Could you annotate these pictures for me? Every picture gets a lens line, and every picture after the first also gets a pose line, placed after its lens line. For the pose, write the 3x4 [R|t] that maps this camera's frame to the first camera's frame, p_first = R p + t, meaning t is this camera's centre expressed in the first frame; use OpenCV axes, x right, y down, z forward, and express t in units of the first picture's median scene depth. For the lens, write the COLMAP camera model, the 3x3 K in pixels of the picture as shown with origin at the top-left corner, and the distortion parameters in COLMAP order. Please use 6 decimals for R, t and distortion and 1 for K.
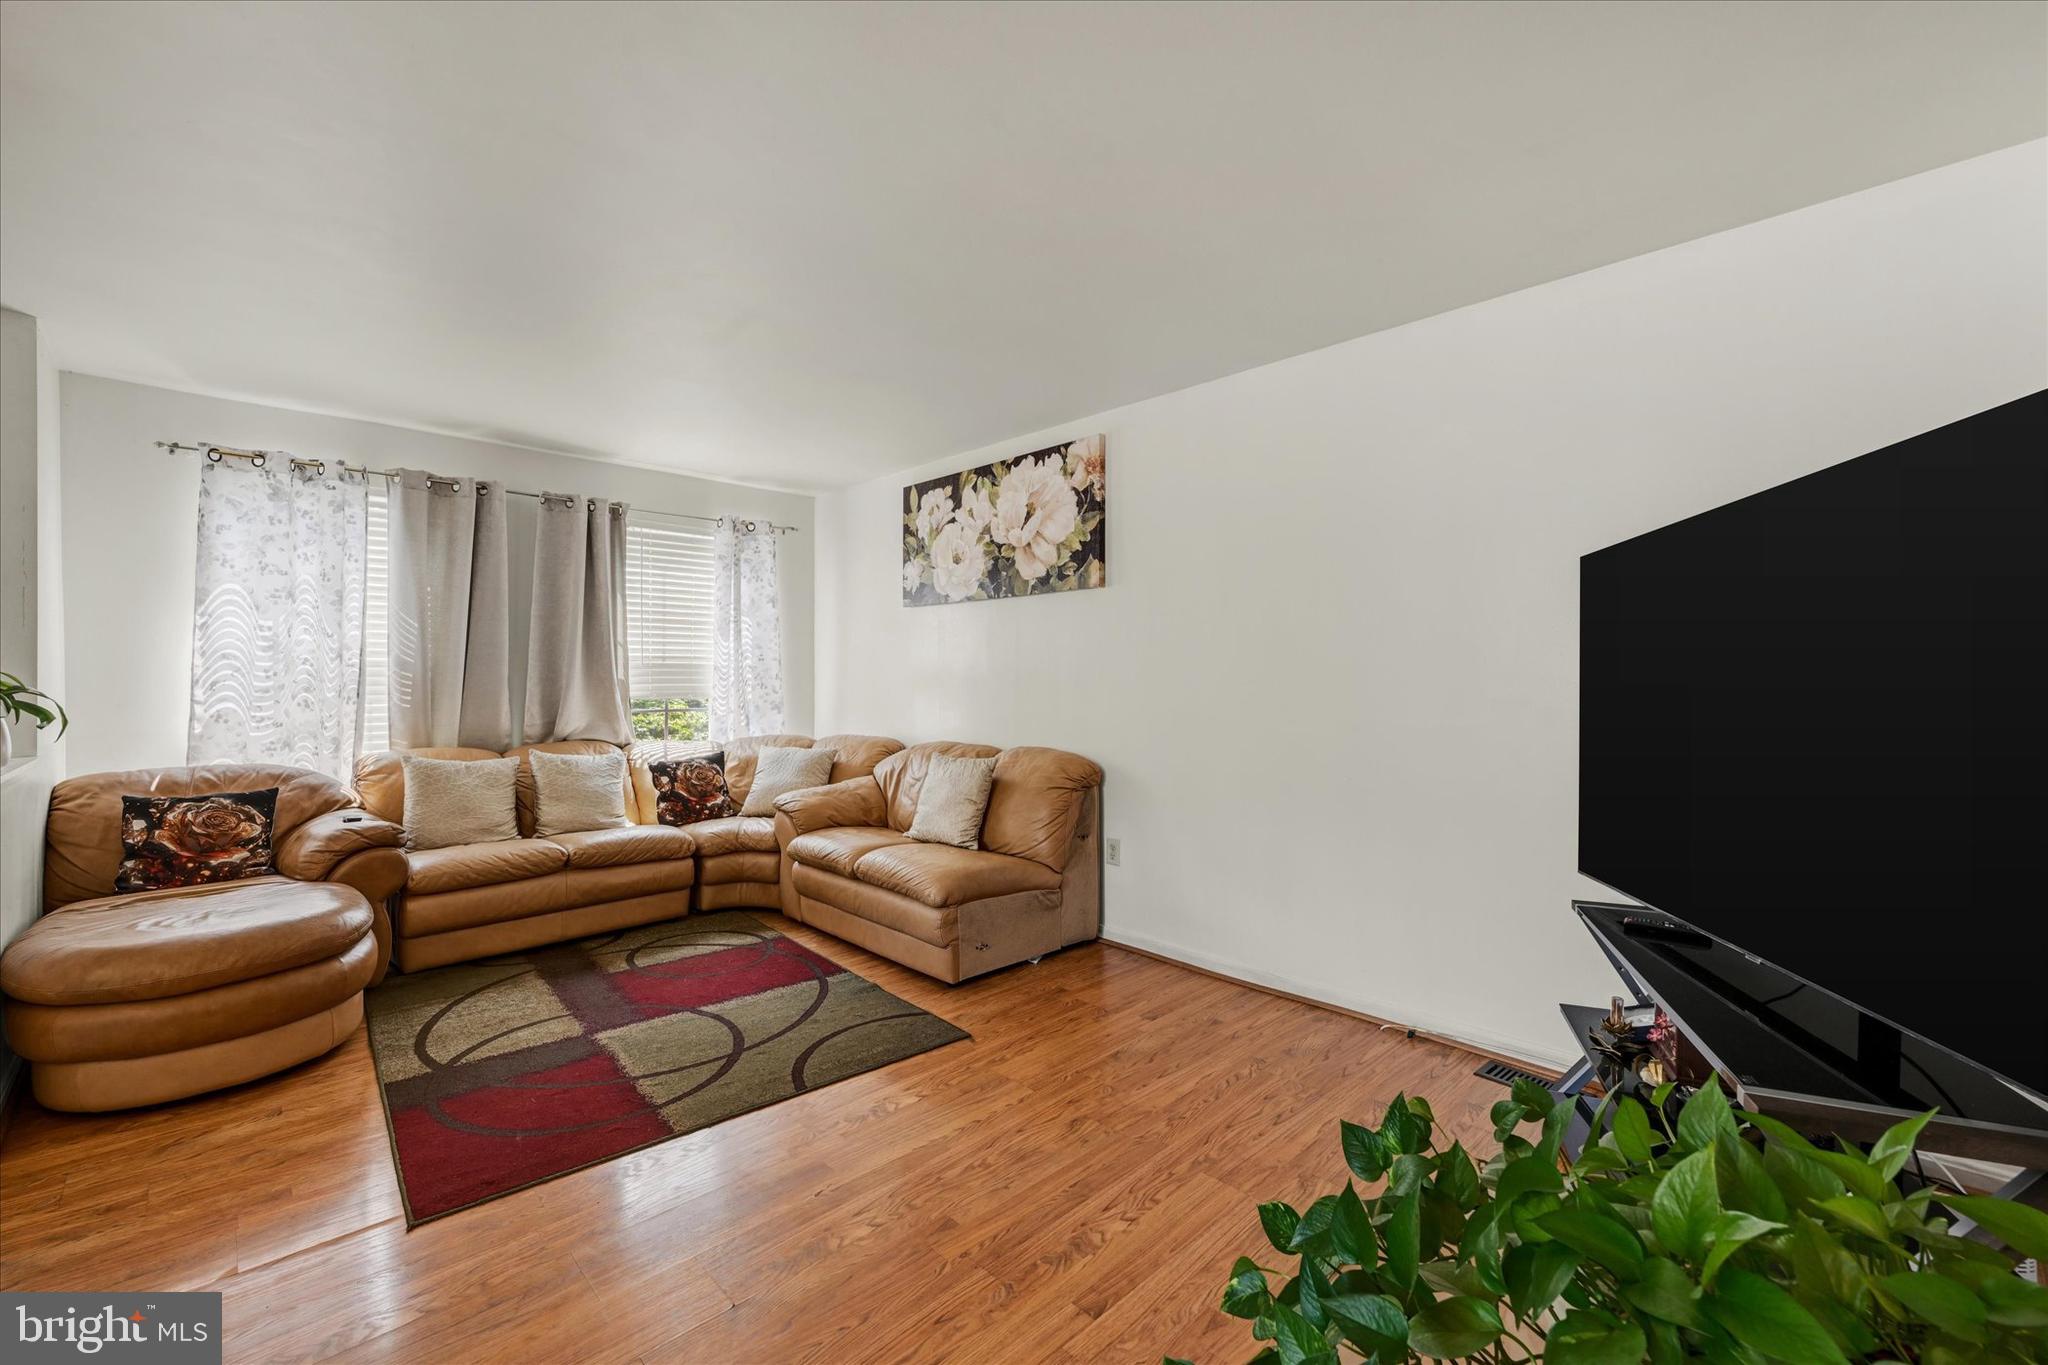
lens RADIAL K [[838.2, 0, 1026.2], [0, 838.2, 683.8], [0, 0, 1]] dist [0.000703, 0.000441]
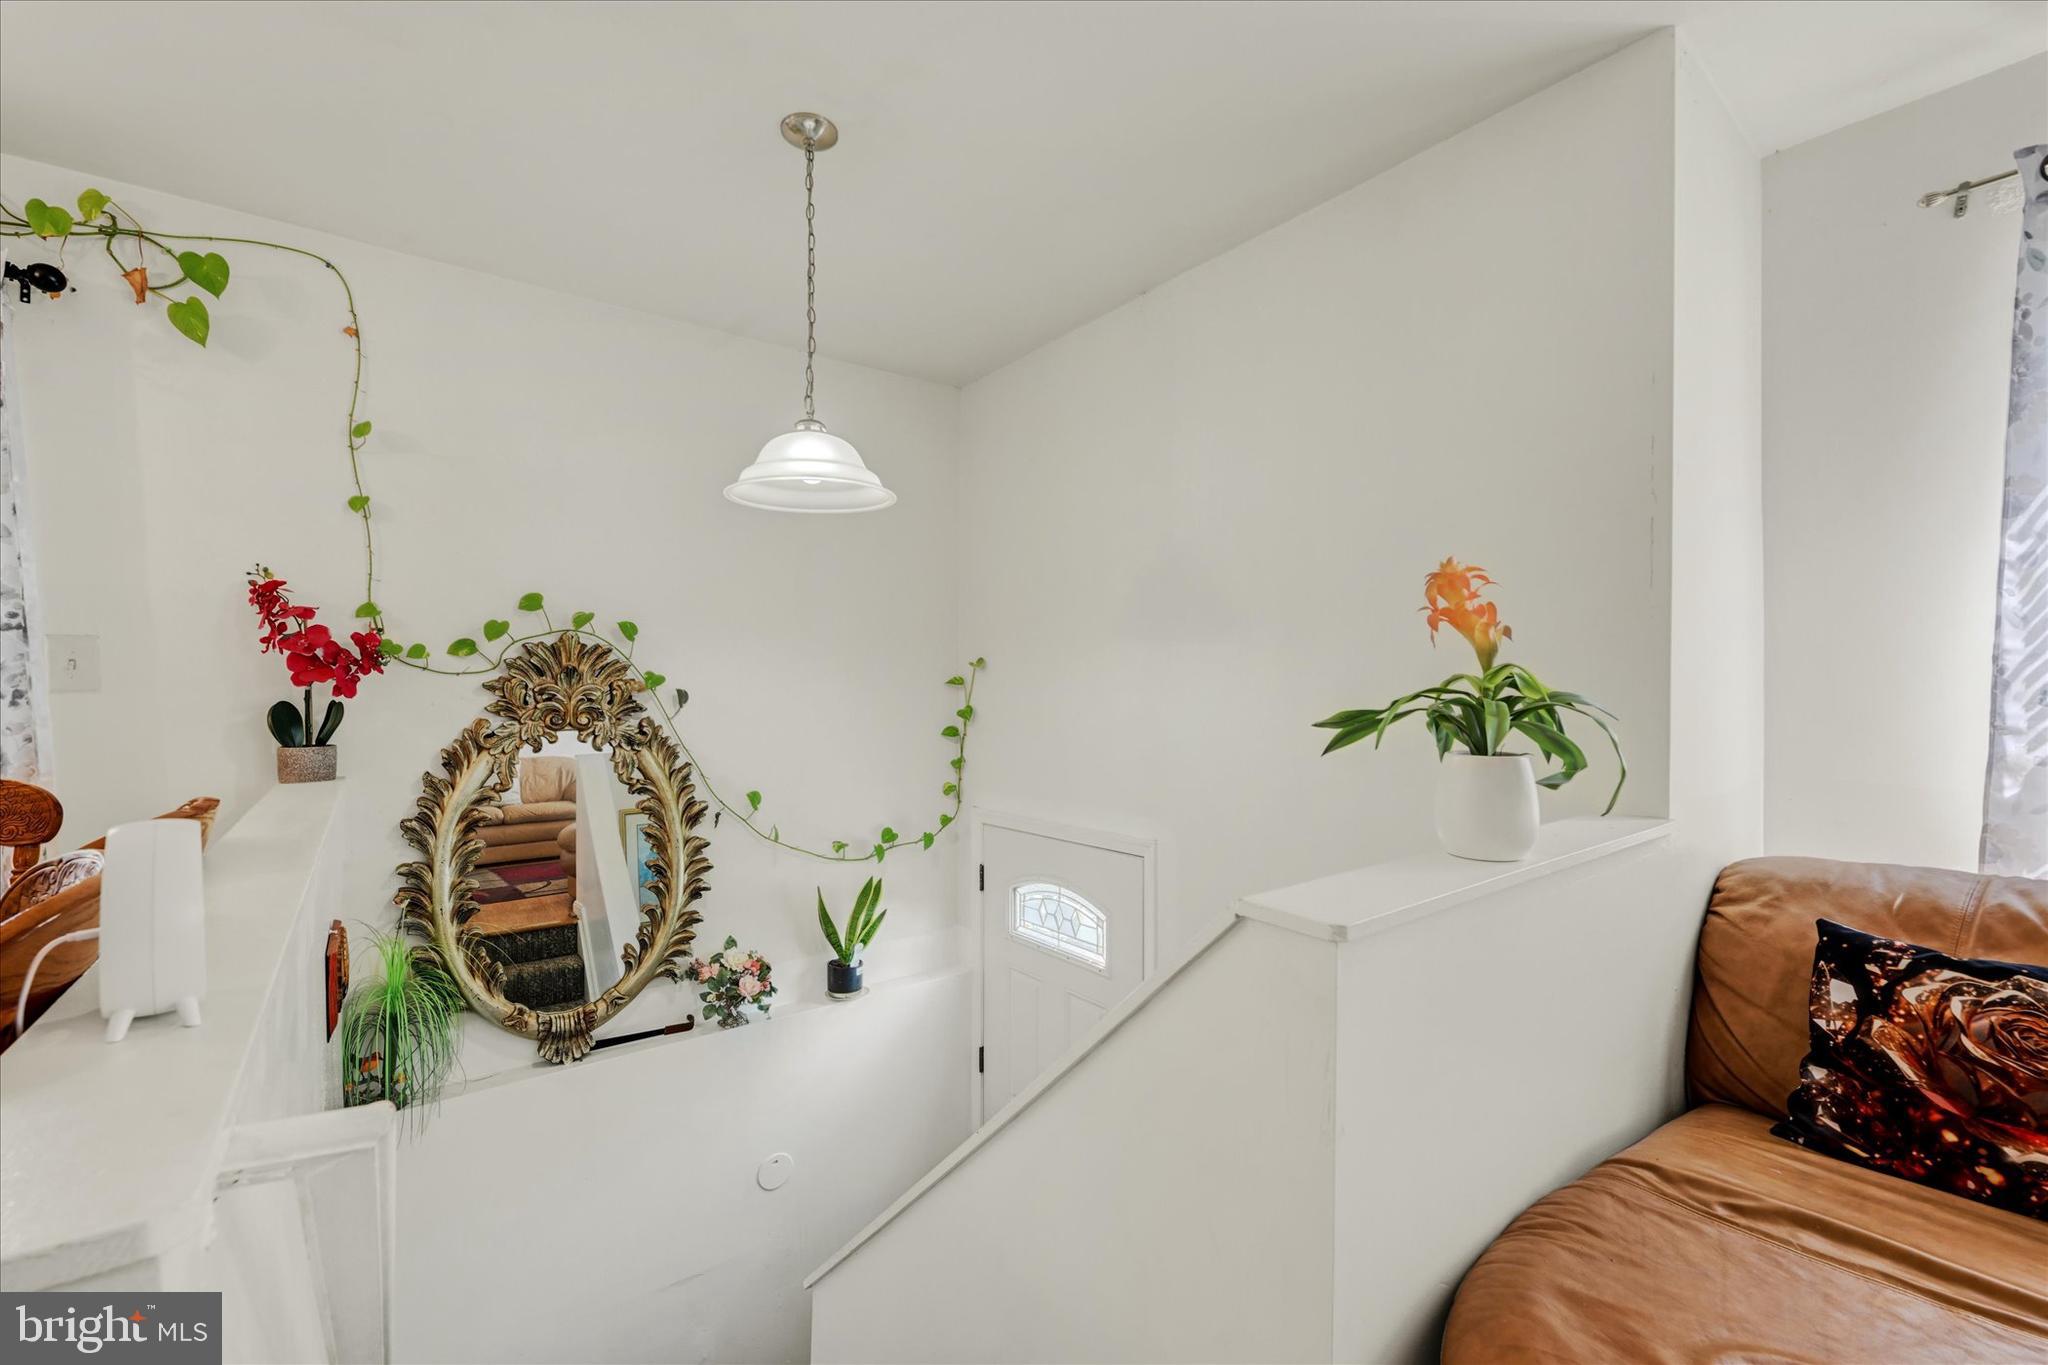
lens RADIAL K [[838.2, 0, 1022.4], [0, 838.2, 683.4], [0, 0, 1]] dist [0.000703, 0.000441]
pose [[-0.132384, 0.001449, -0.991197, -0.528409], [-0.003963, 0.999990, 0.001991, -0.002191], [0.991191, 0.004192, -0.132377, 0.601491]]
